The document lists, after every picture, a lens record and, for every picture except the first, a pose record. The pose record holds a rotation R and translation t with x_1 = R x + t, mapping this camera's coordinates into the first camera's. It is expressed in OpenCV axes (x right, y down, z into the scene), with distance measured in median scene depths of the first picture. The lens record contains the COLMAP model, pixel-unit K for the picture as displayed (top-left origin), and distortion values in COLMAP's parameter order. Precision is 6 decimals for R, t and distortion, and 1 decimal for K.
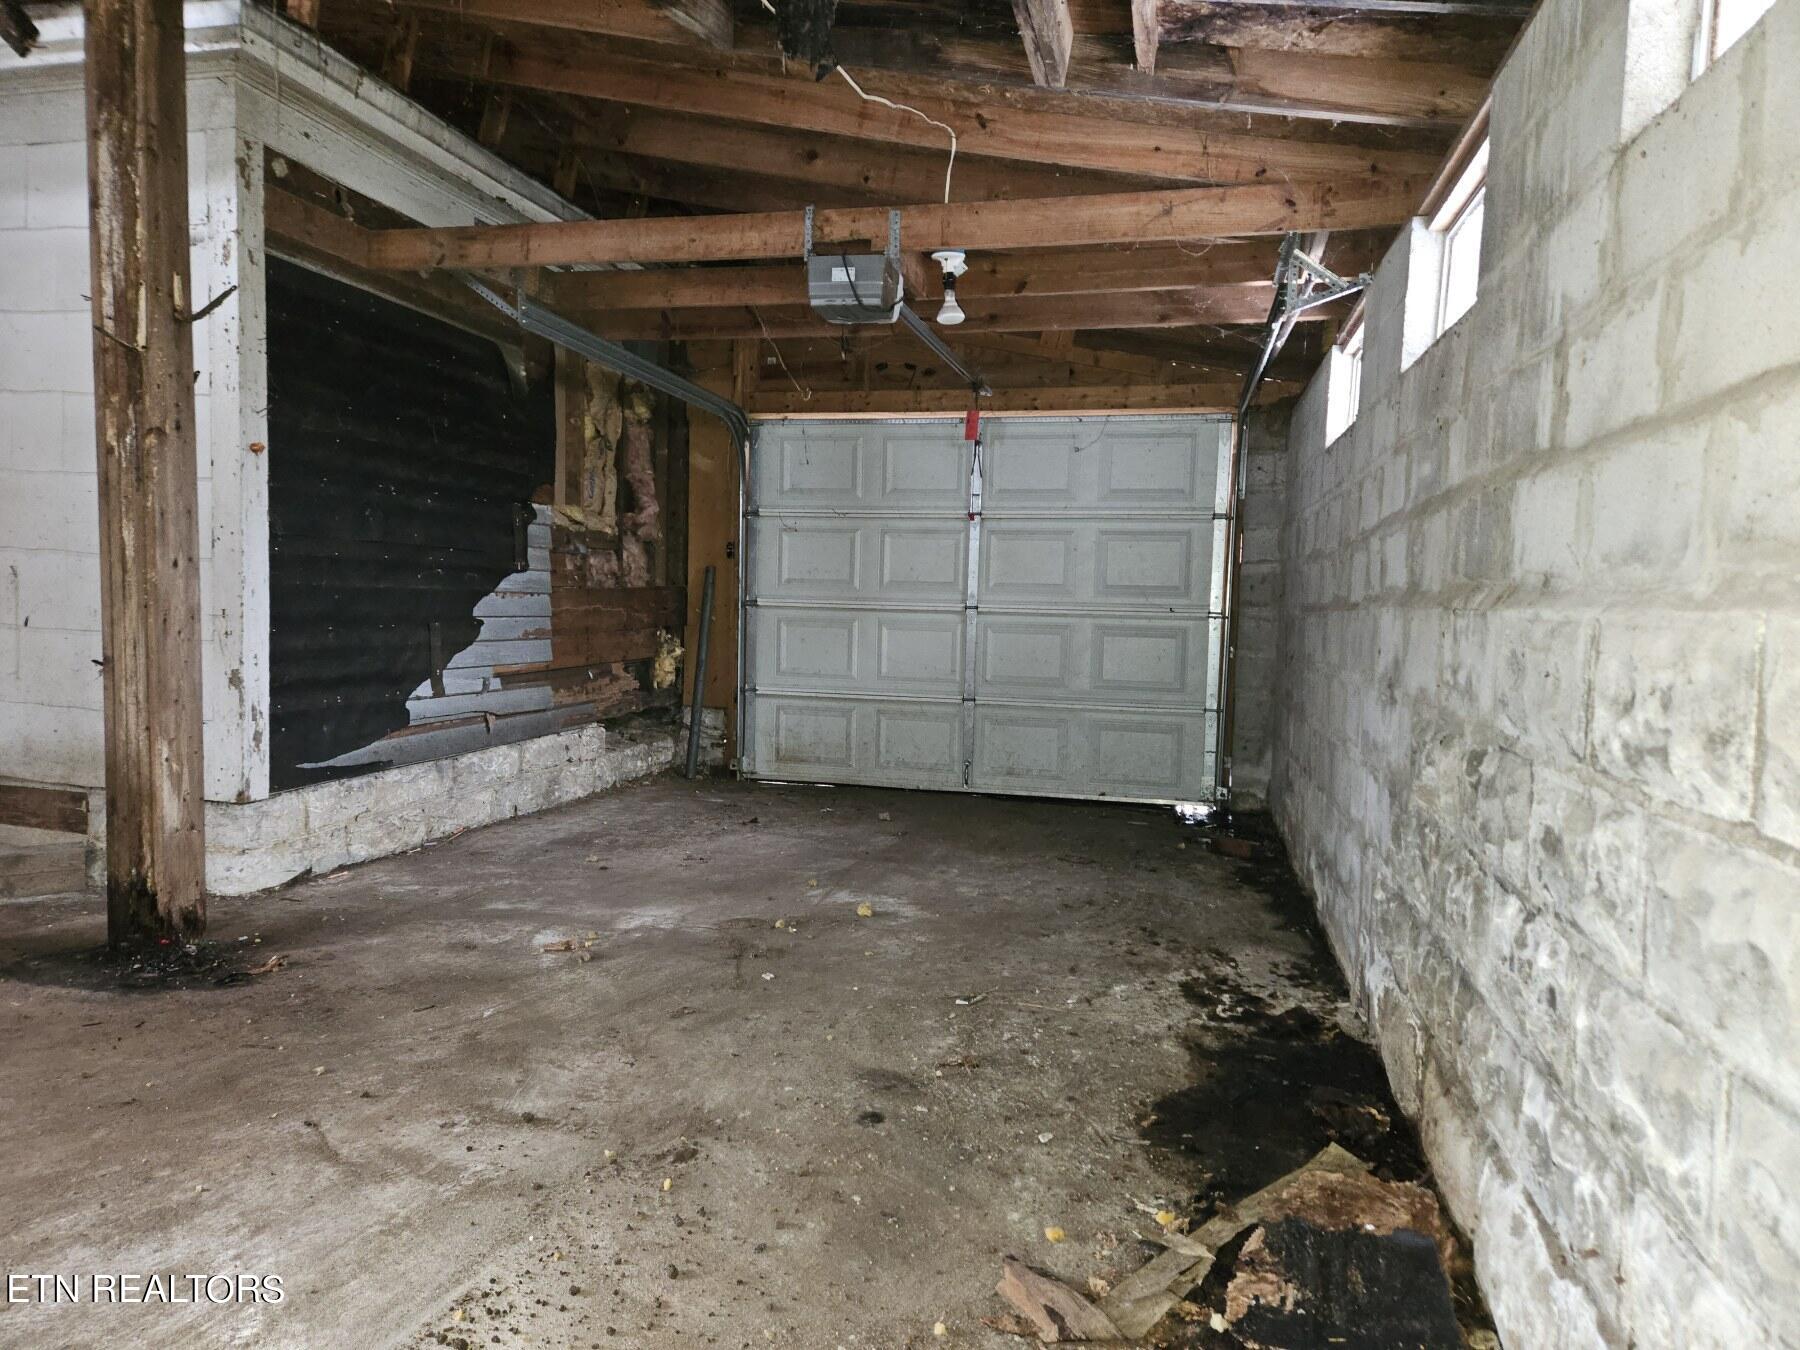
lens RADIAL K [[1205.2, 0, 888.3], [0, 1205.2, 674.9], [0, 0, 1]] dist [0.086637, -0.075036]
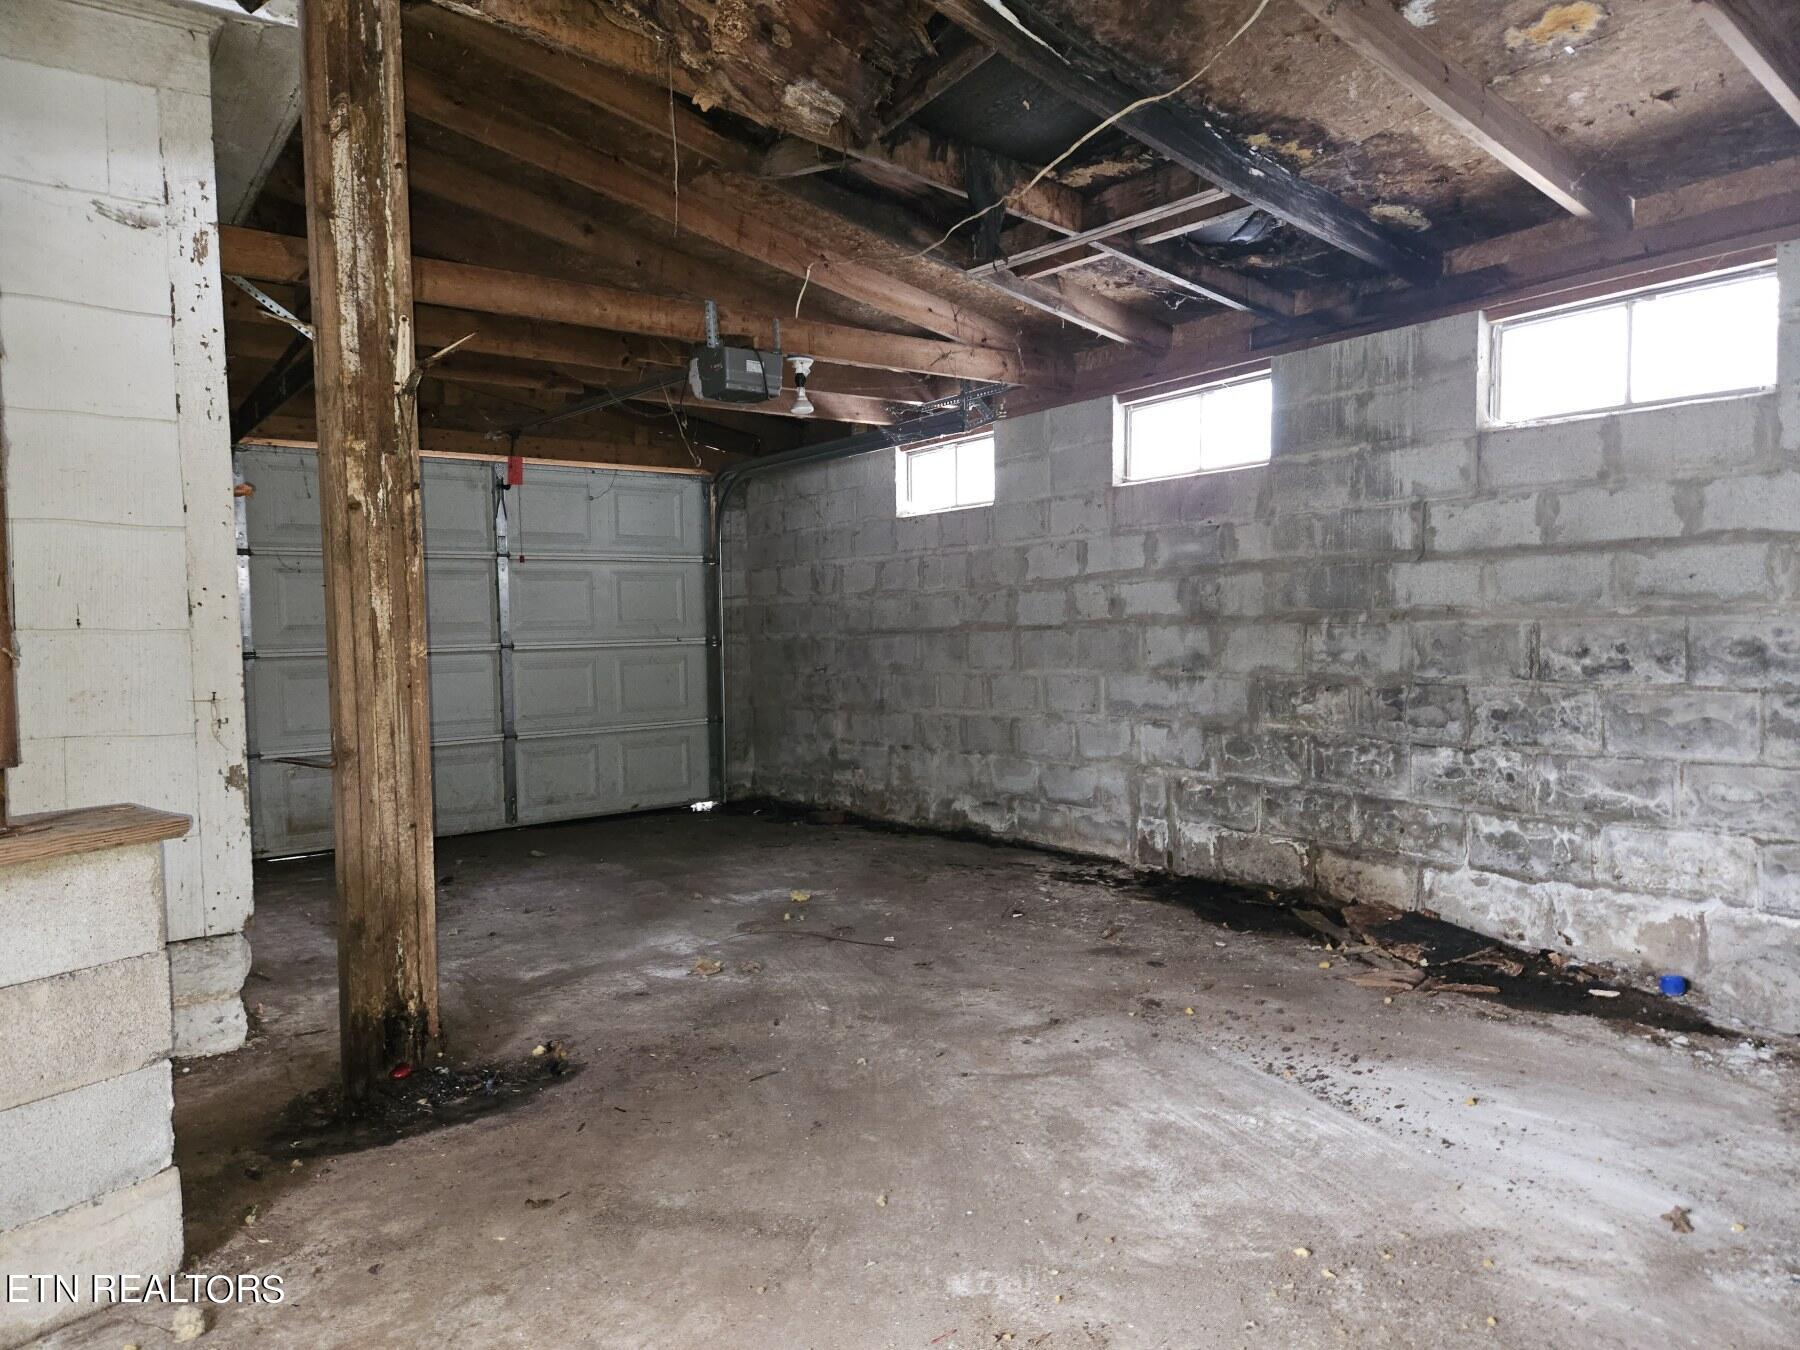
lens RADIAL K [[1205.2, 0, 889.1], [0, 1205.2, 685.2], [0, 0, 1]] dist [0.086637, -0.075036]
pose [[0.635315, -0.079491, 0.768151, -1.065426], [0.087841, 0.995671, 0.030384, -0.053163], [-0.767241, 0.048172, 0.639547, 0.188241]]
